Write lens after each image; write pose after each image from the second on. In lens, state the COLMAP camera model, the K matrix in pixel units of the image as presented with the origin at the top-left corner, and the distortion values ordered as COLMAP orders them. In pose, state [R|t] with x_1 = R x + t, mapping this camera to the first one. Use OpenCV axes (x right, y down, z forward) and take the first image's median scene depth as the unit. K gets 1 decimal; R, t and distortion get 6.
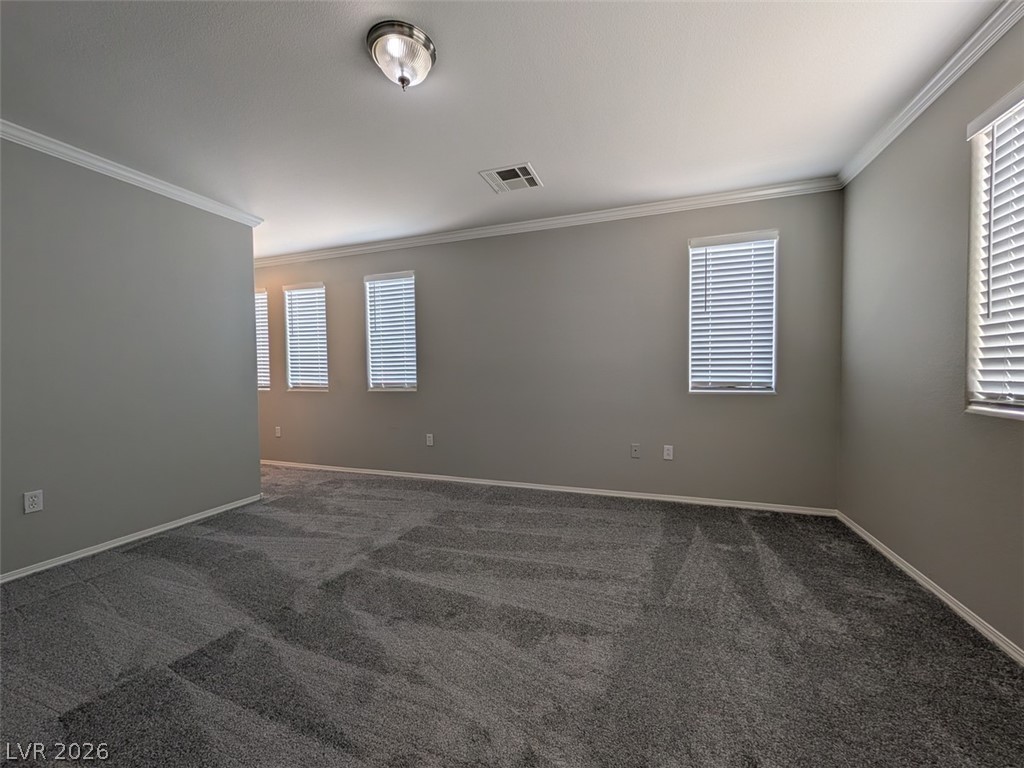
lens RADIAL K [[394.7, 0, 512.4], [0, 394.7, 383.9], [0, 0, 1]] dist [-0.000568, 0.000316]
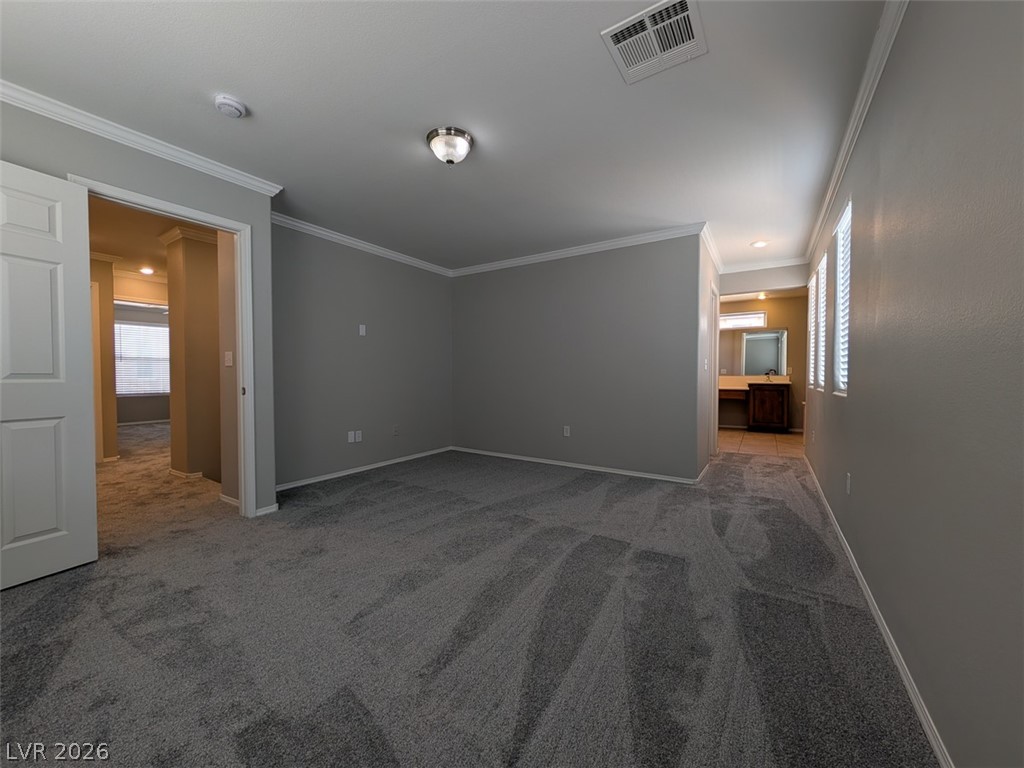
lens RADIAL K [[394.7, 0, 512.4], [0, 394.7, 383.9], [0, 0, 1]] dist [-0.000568, 0.000316]
pose [[-0.241129, 0.029024, -0.970059, 0.605787], [-0.023633, 0.999081, 0.035767, -0.014353], [0.970205, 0.031550, -0.240221, 0.872639]]
